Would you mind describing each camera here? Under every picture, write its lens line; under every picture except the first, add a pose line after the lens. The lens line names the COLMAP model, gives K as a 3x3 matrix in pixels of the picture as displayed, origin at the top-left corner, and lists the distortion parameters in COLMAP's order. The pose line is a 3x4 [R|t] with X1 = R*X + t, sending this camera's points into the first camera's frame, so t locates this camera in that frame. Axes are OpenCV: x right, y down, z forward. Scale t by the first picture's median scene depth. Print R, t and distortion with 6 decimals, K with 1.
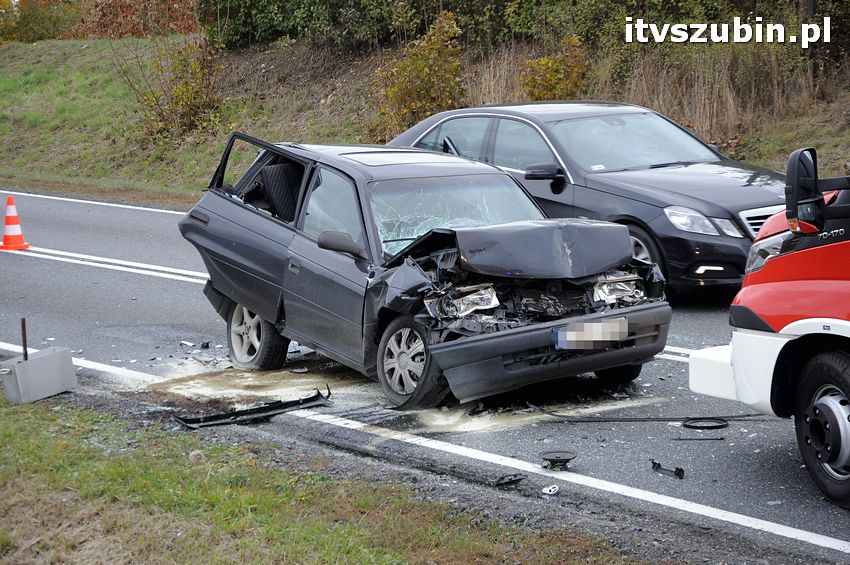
lens RADIAL K [[2197.1, 0, 425.0], [0, 2197.1, 282.5], [0, 0, 1]] dist [0.635538, 1.190914]
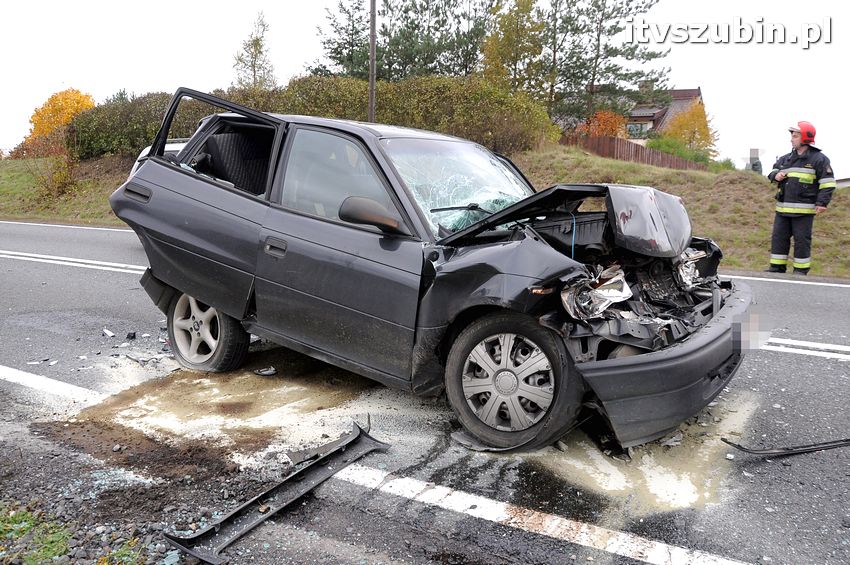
lens RADIAL K [[704.4, 0, 425.0], [0, 704.4, 282.5], [0, 0, 1]] dist [-0.136472, 0.151007]
pose [[0.924657, -0.032393, 0.379420, -0.104610], [0.020387, 0.999157, 0.035618, -0.003020], [-0.380254, -0.025199, 0.924539, 0.747536]]
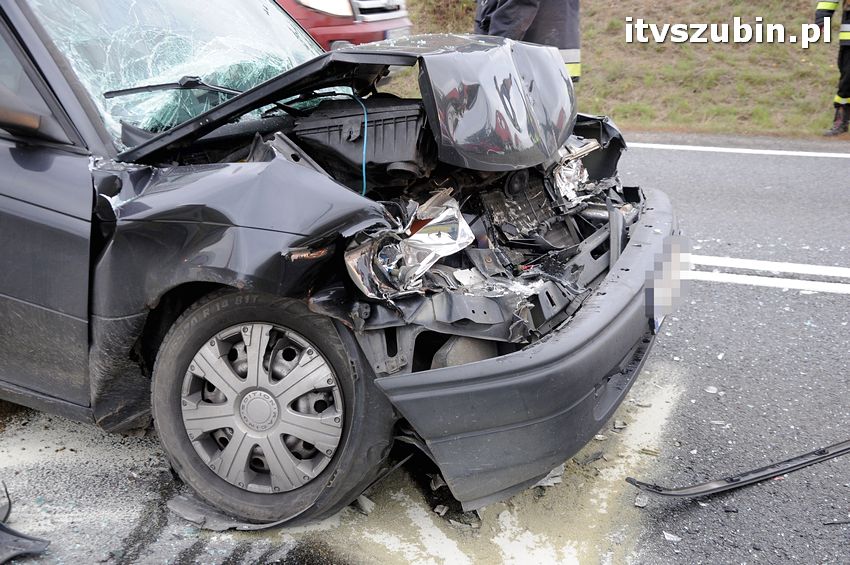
lens RADIAL K [[1048.6, 0, 427.3], [0, 1048.6, 282.1], [0, 0, 1]] dist [0.013016, 0.444872]
pose [[0.817895, -0.140110, 0.558048, -0.077678], [0.045230, 0.982553, 0.180401, -0.016260], [-0.573587, -0.122309, 0.809962, 0.772942]]
